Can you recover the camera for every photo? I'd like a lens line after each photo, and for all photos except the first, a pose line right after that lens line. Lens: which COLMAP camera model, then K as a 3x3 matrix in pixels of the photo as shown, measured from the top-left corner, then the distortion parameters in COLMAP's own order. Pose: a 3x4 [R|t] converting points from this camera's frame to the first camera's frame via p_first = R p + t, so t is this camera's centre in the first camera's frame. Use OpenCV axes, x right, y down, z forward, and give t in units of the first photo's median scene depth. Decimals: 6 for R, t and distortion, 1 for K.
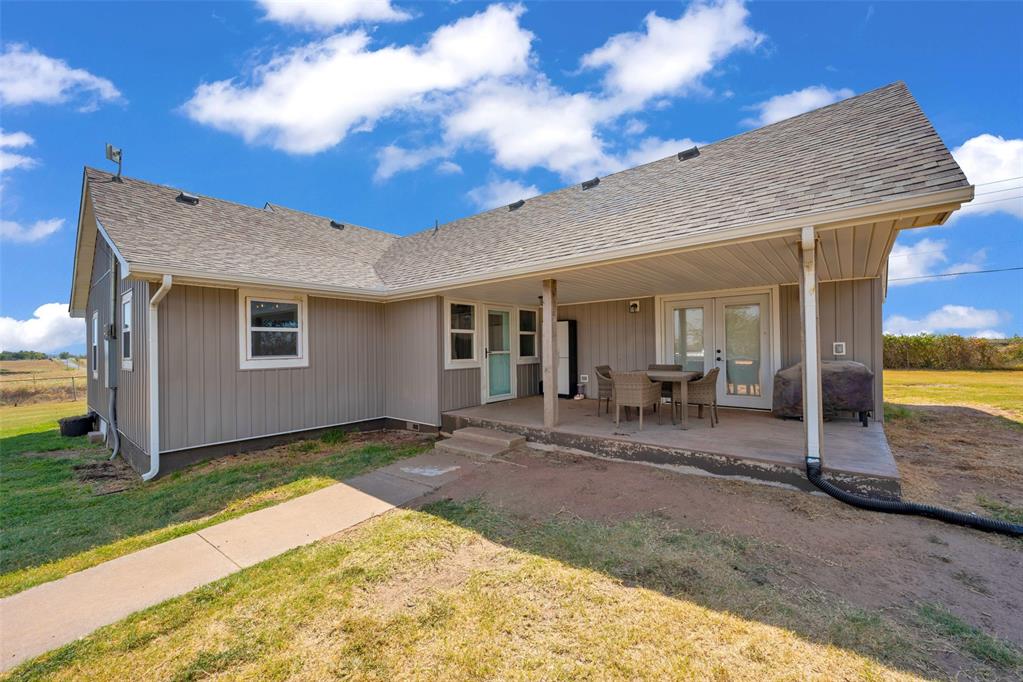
lens RADIAL K [[407.6, 0, 512.1], [0, 407.6, 340.6], [0, 0, 1]] dist [-0.001112, 0.001069]
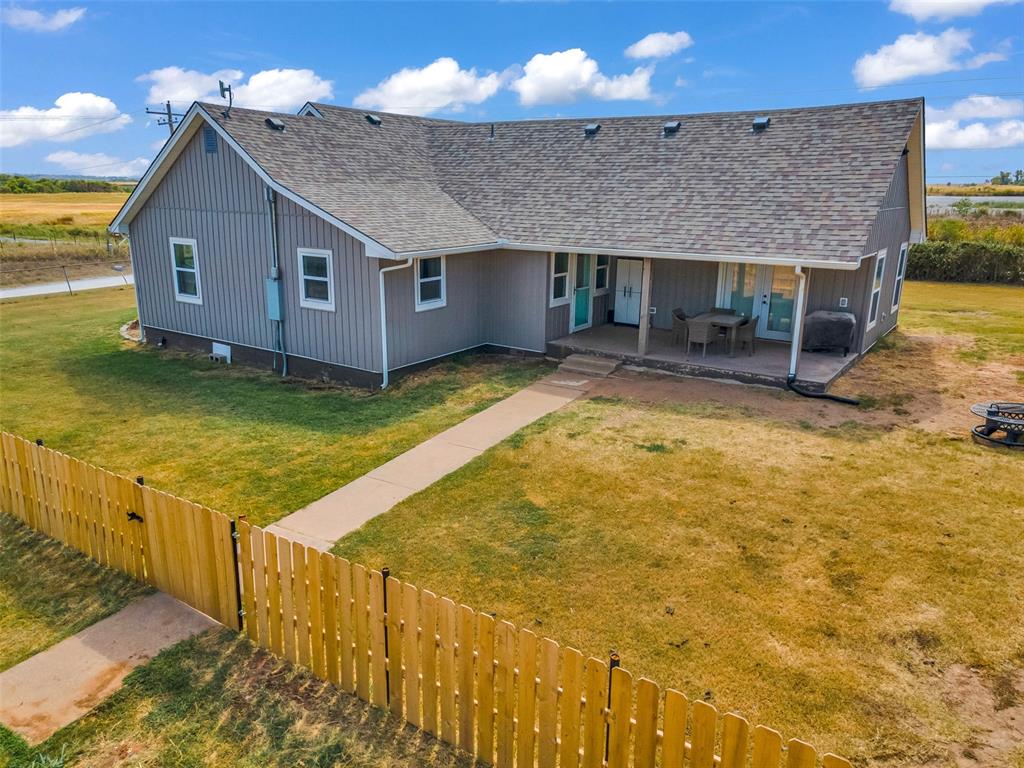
lens RADIAL K [[707.1, 0, 508.8], [0, 707.1, 386.7], [0, 0, 1]] dist [-0.004493, -0.001227]
pose [[0.997034, 0.002329, 0.076930, -0.583852], [-0.023400, 0.961398, 0.274166, -0.366822], [-0.073322, -0.275153, 0.958600, -1.437483]]
